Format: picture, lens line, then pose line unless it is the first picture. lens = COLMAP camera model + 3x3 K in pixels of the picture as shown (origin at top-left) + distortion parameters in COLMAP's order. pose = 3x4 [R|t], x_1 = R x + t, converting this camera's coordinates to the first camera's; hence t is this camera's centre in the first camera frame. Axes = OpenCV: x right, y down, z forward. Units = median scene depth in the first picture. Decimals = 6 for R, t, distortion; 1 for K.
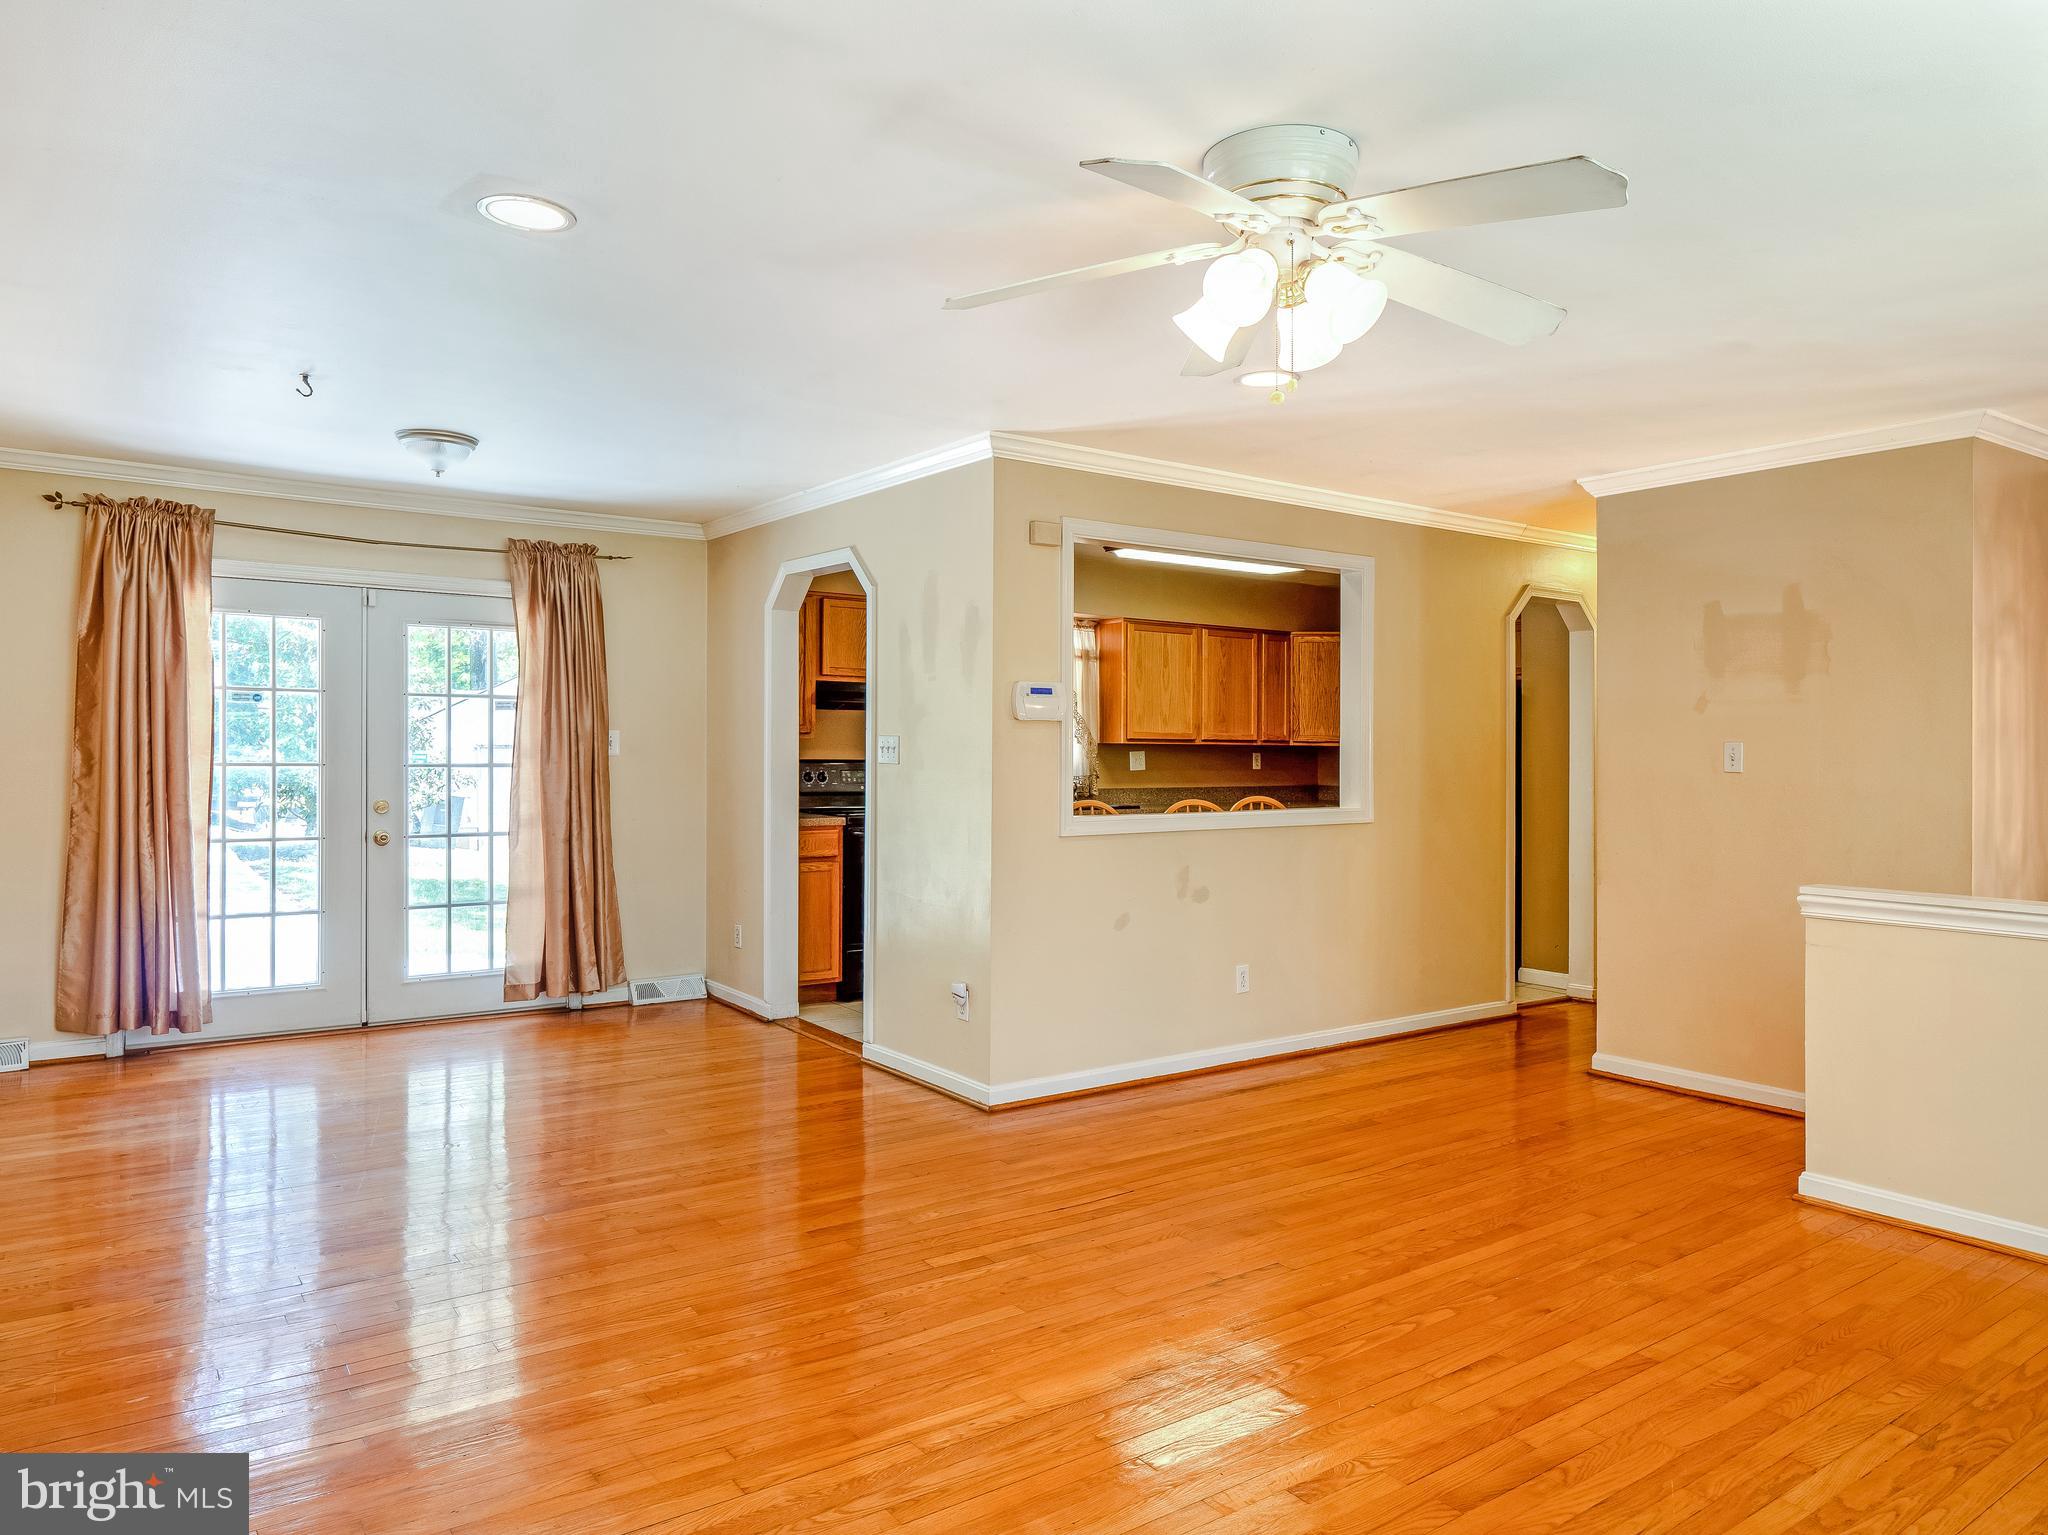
lens RADIAL K [[1368.9, 0, 1026.6], [0, 1368.9, 752.0], [0, 0, 1]] dist [0.007169, -0.004194]
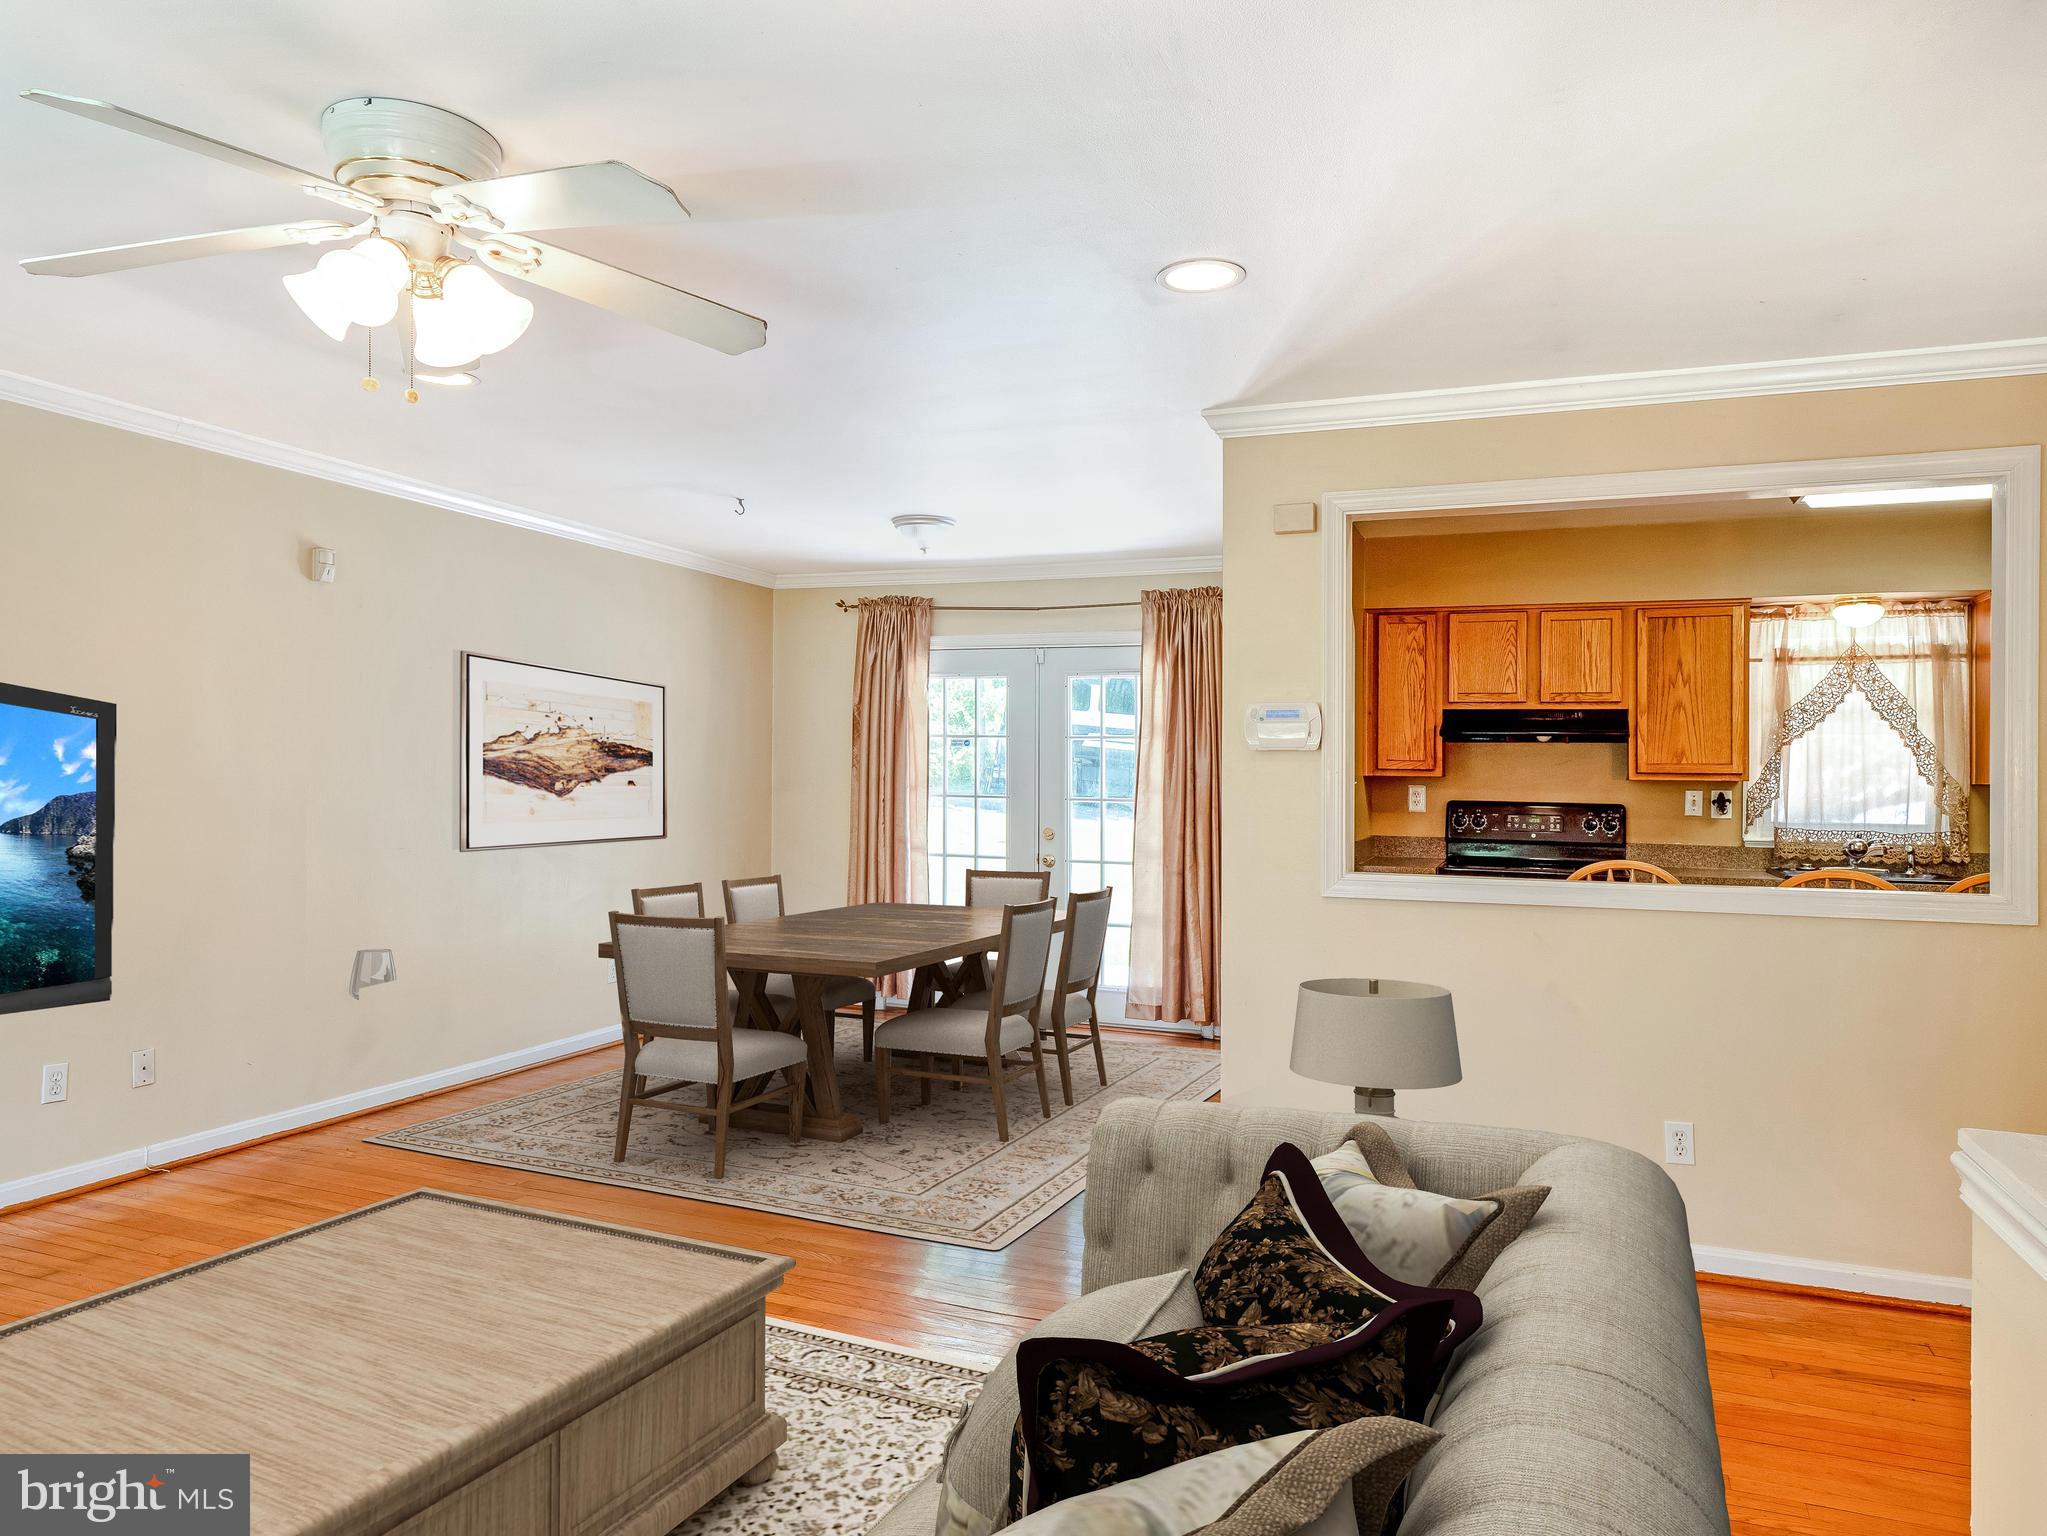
lens RADIAL K [[1368.2, 0, 1039.0], [0, 1368.2, 777.2], [0, 0, 1]] dist [0.007169, -0.004194]
pose [[0.536988, -0.000170, -0.843590, 0.497829], [-0.011542, 0.999905, -0.007549, 0.000499], [0.843511, 0.013790, 0.536935, 0.357430]]
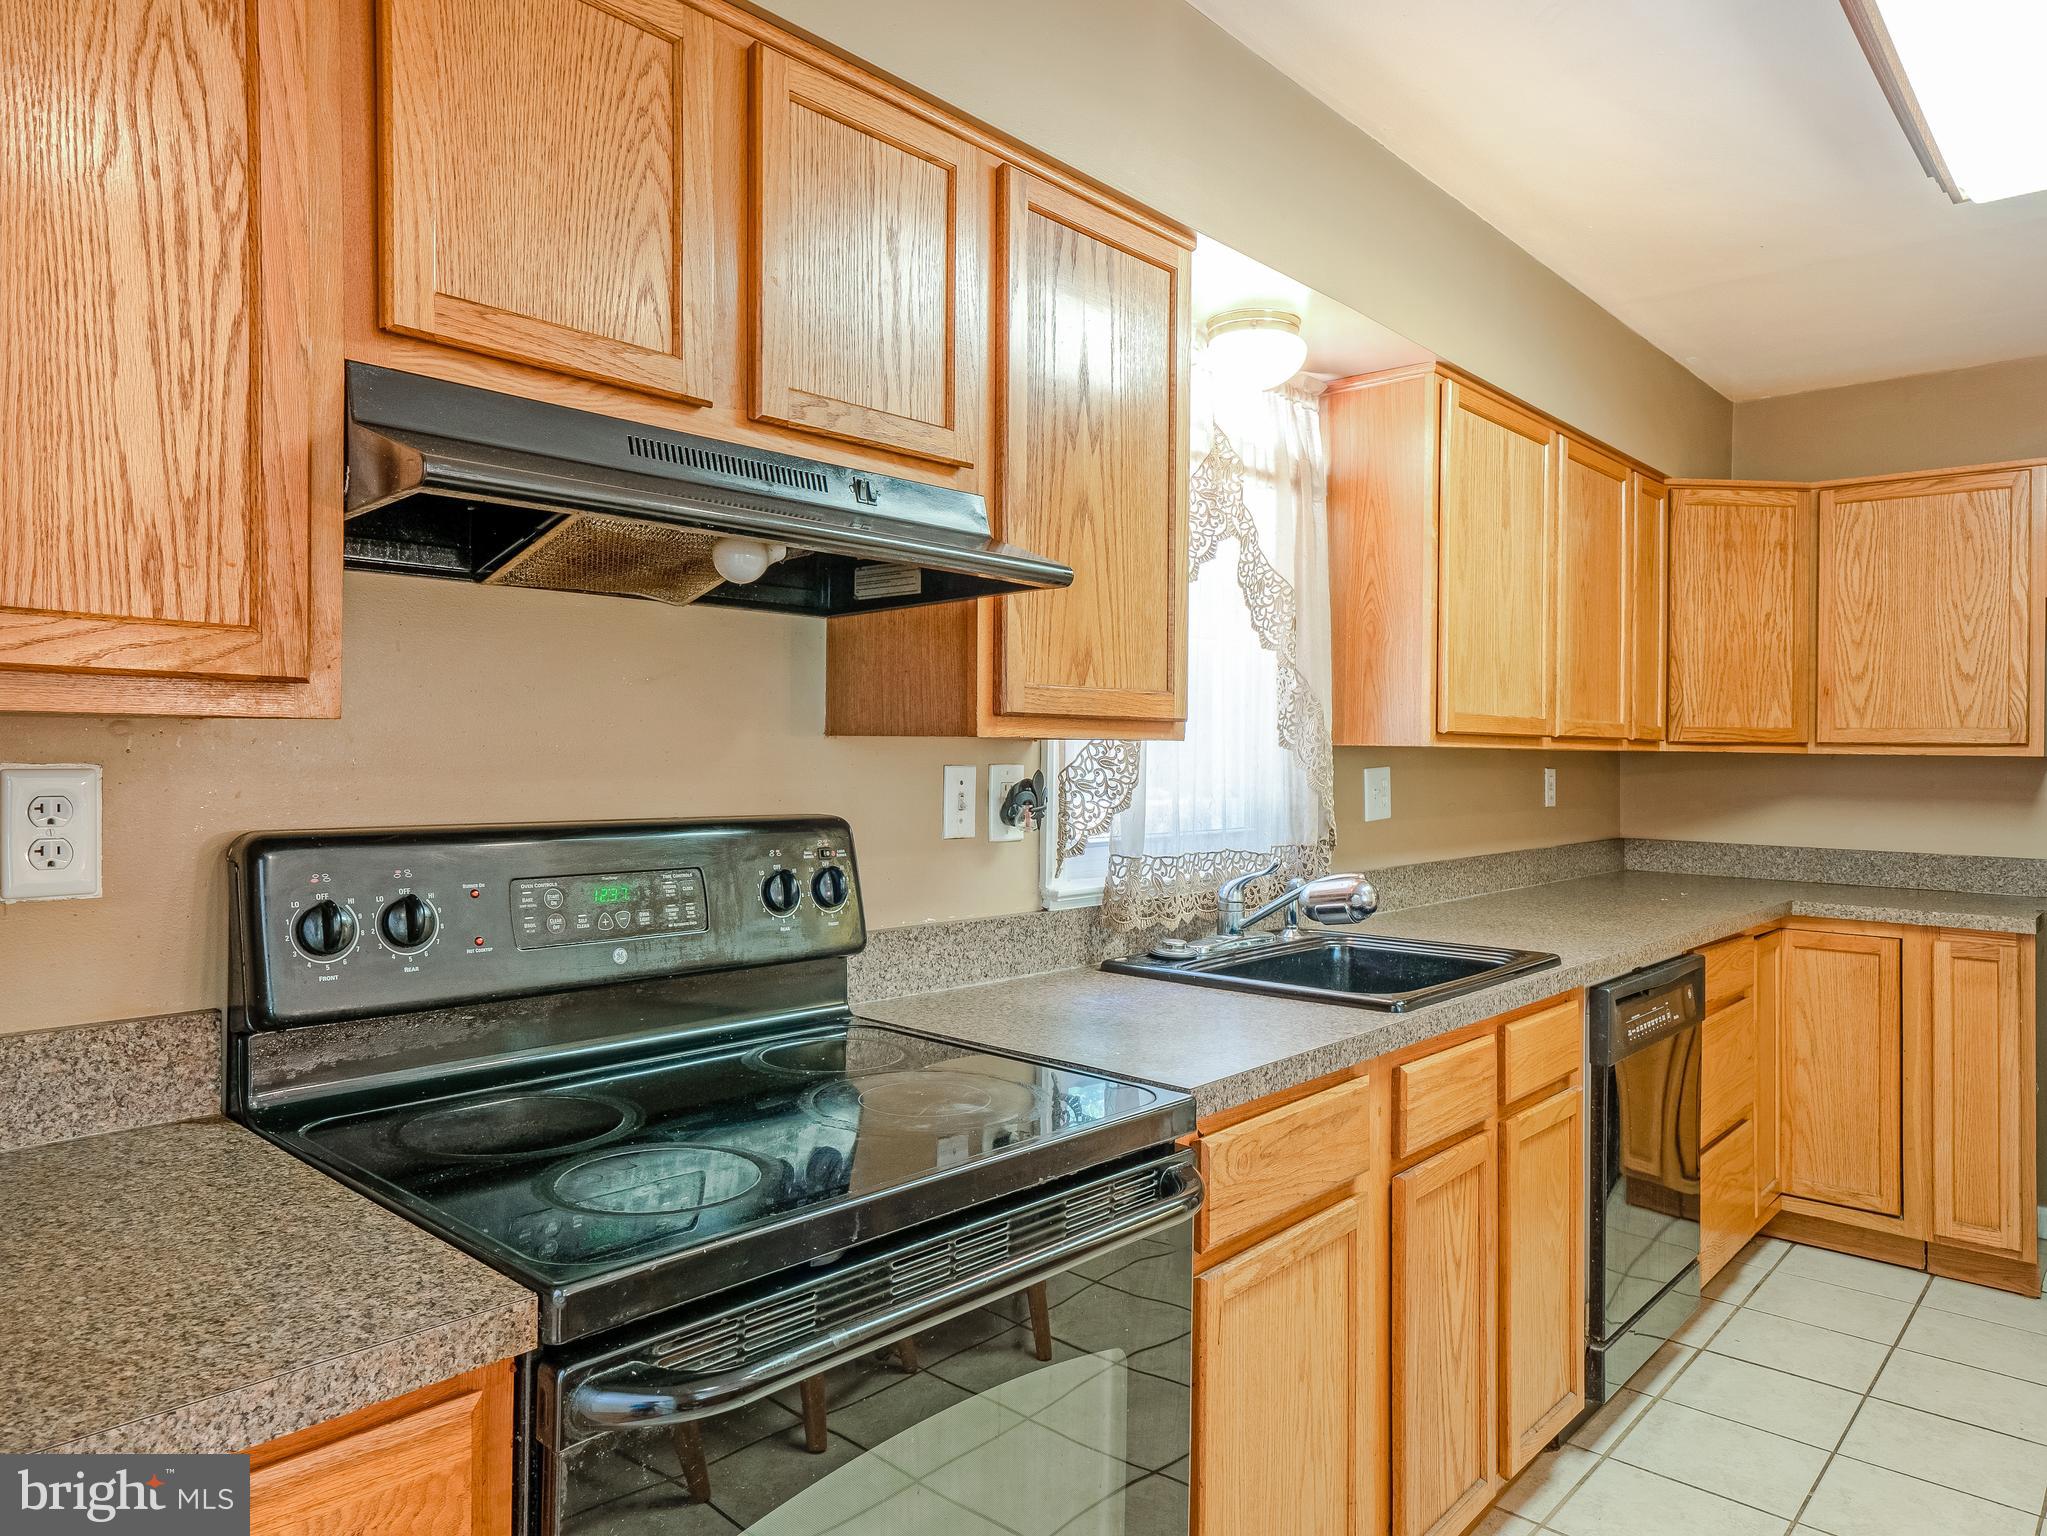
lens RADIAL K [[1368.2, 0, 1033.9], [0, 1368.2, 772.1], [0, 0, 1]] dist [0.007169, -0.004194]
pose [[0.976833, -0.001713, 0.213995, -0.122211], [-0.001315, 0.999901, 0.014009, -0.006228], [-0.213998, -0.013966, 0.976734, 0.926078]]
